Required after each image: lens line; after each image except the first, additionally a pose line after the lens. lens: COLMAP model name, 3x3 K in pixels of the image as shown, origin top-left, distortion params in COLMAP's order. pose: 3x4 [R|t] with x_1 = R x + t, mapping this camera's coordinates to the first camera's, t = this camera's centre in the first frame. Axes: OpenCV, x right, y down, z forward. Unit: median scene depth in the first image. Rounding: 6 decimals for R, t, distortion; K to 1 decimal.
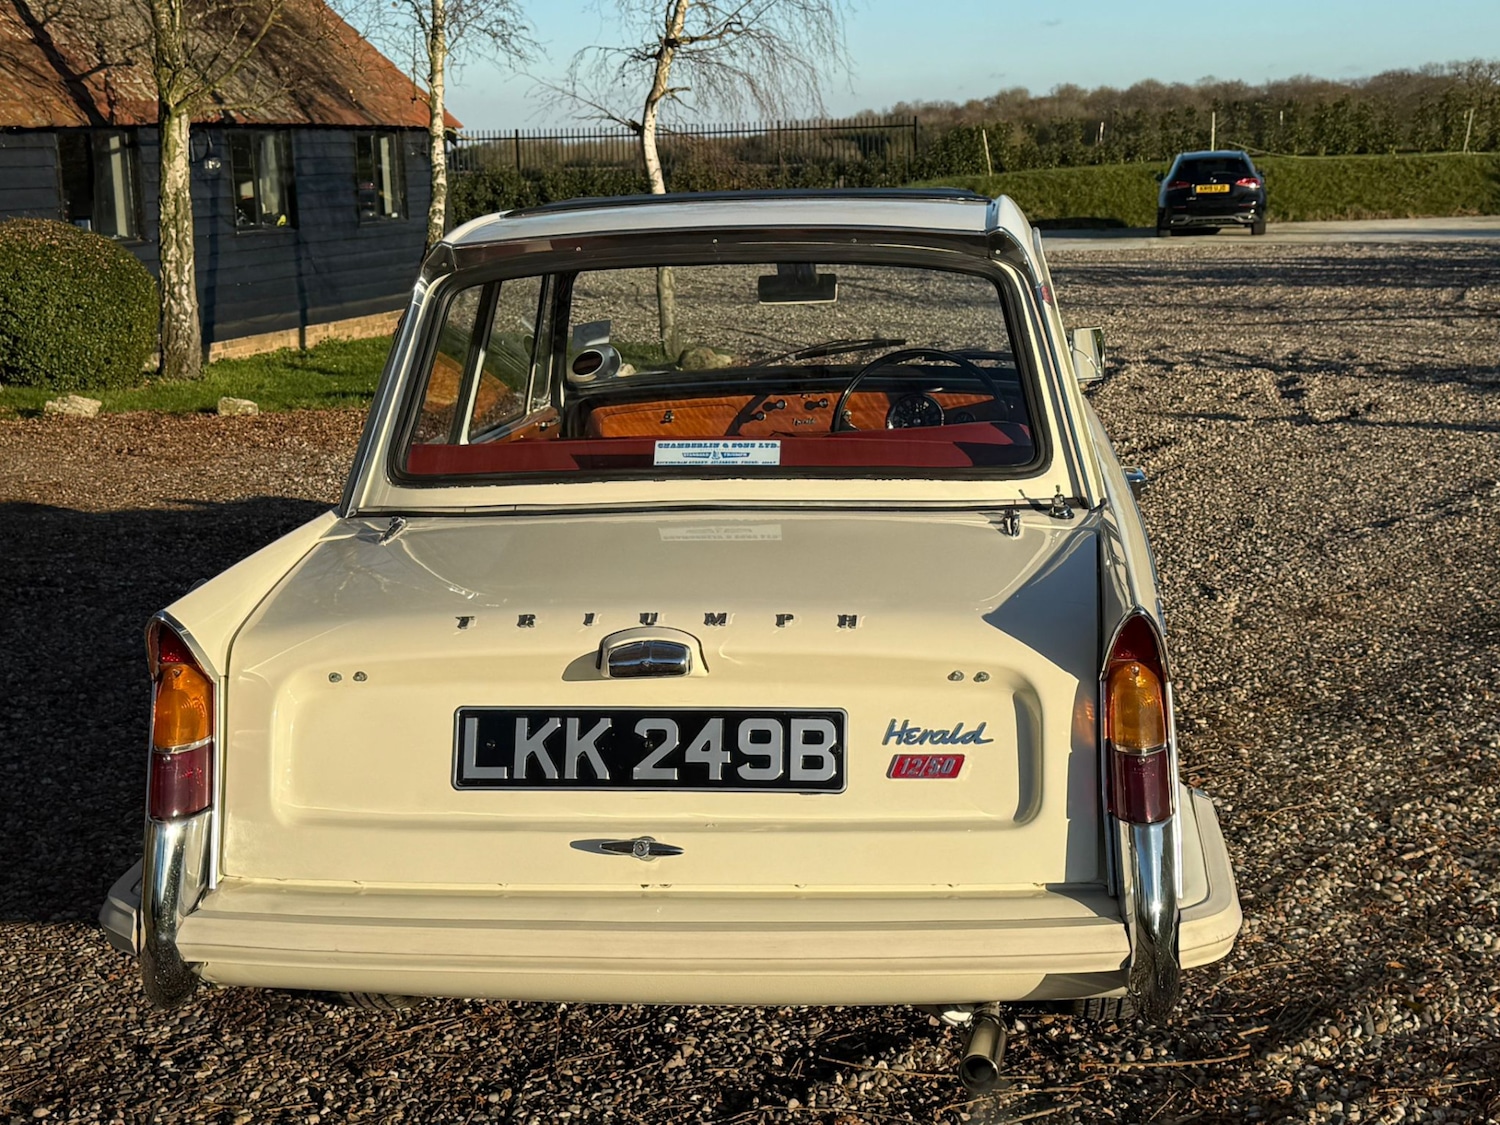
lens RADIAL K [[2055.1, 0, 780.0], [0, 2055.1, 562.7], [0, 0, 1]] dist [0.125693, -0.007536]
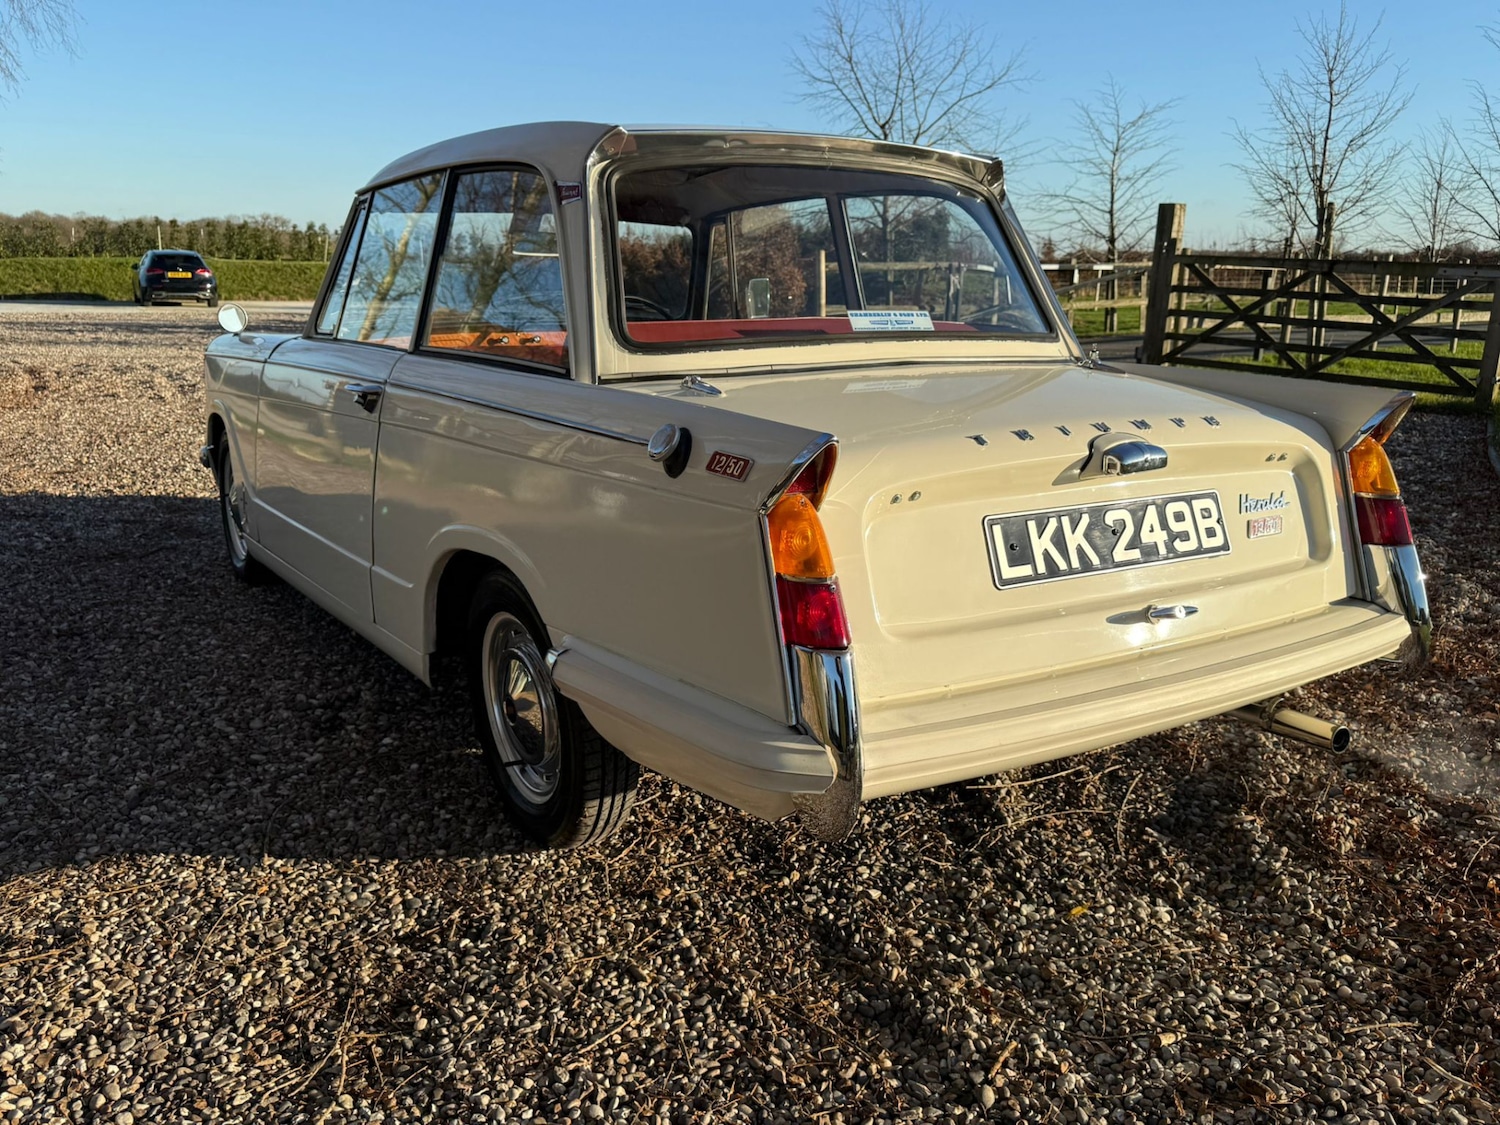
lens RADIAL K [[1240.0, 0, 756.1], [0, 1240.0, 560.6], [0, 0, 1]] dist [0.015640, -0.009256]
pose [[0.783114, -0.105209, 0.612914, -0.668571], [0.083241, 0.994450, 0.064345, 0.040761], [-0.616282, 0.000630, 0.787526, 0.560166]]
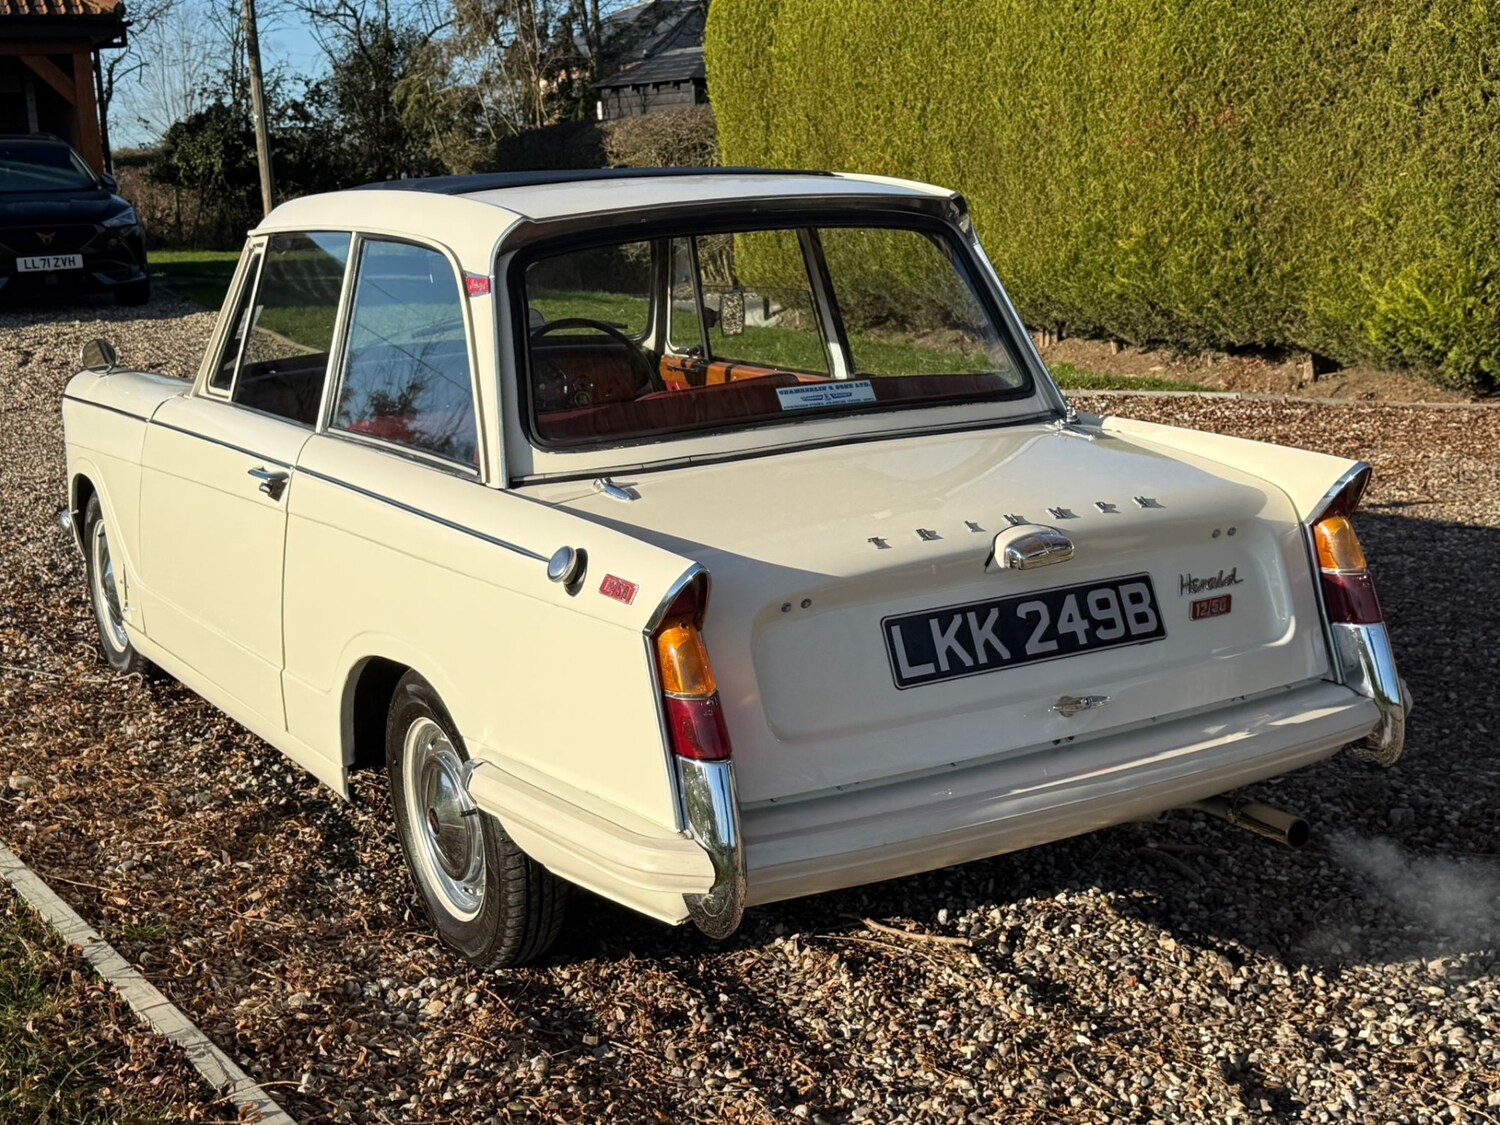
lens RADIAL K [[1862.5, 0, 776.6], [0, 1862.5, 564.2], [0, 0, 1]] dist [0.177387, -0.405312]
pose [[0.801823, -0.125409, 0.584253, -0.800725], [0.122437, 0.991465, 0.044784, -0.011798], [-0.584883, 0.035626, 0.810335, 0.213502]]
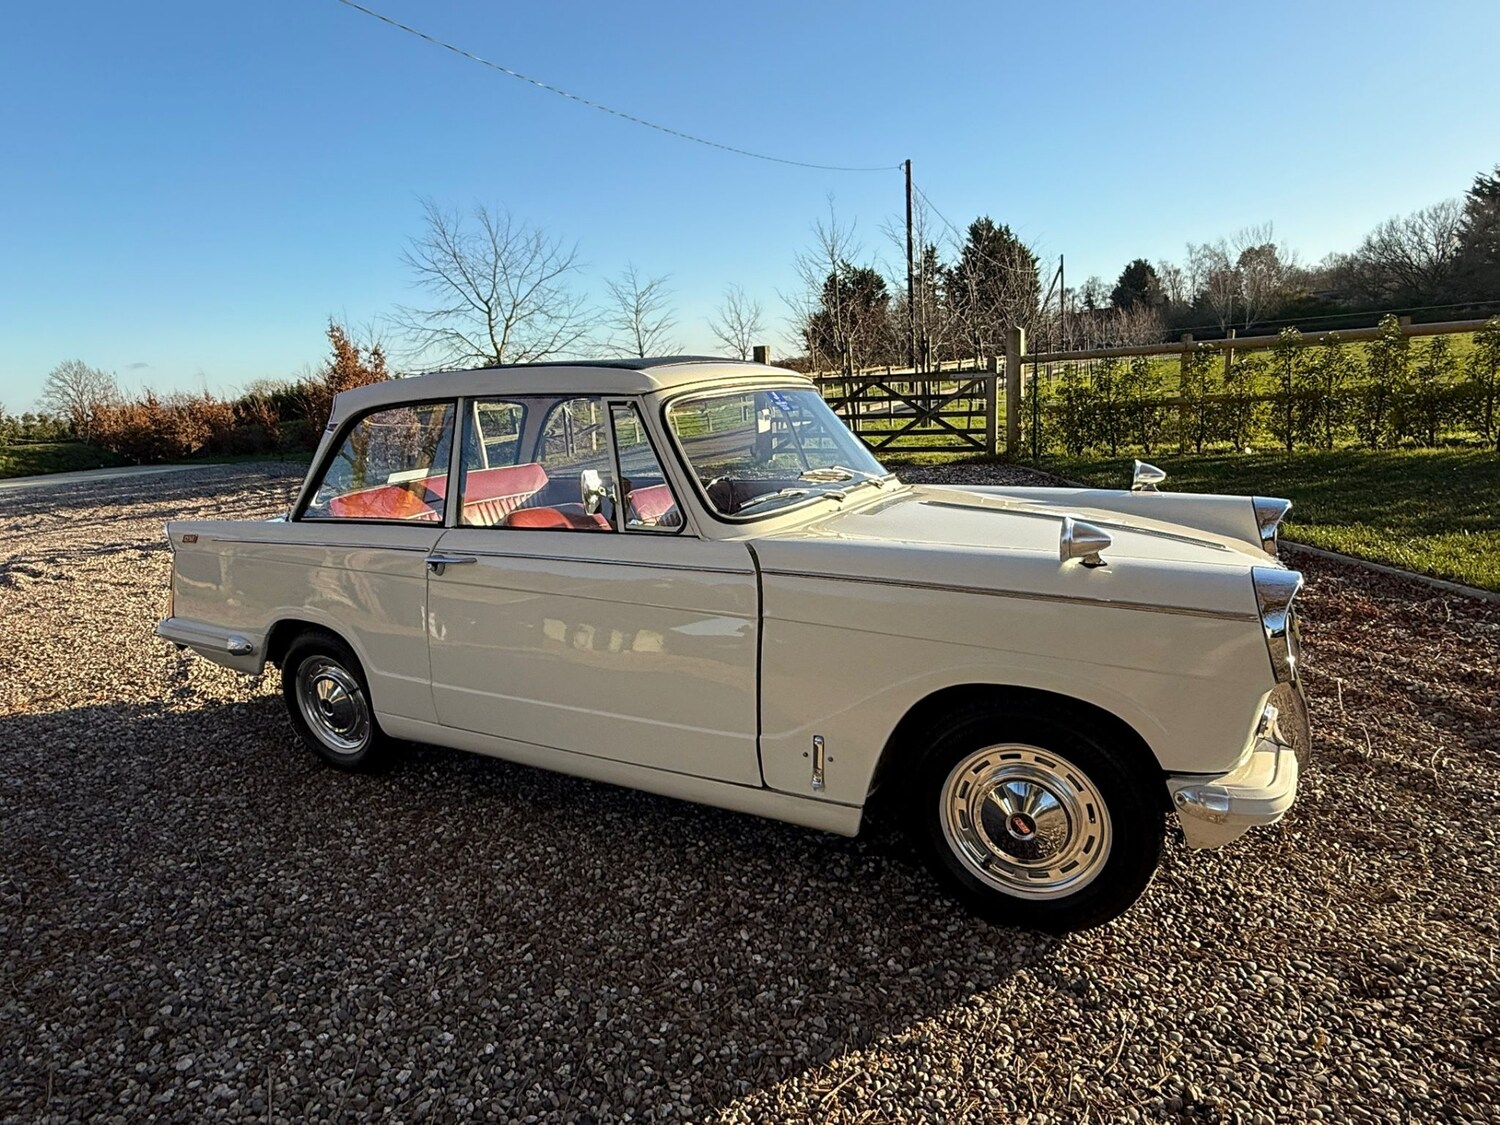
lens RADIAL K [[901.6, 0, 740.8], [0, 901.6, 564.1], [0, 0, 1]] dist [-0.001647, 0.002577]
pose [[0.421215, -0.185728, 0.887741, -1.119998], [0.236778, 0.967382, 0.090044, -0.173465], [-0.875508, 0.172269, 0.451452, 1.338434]]
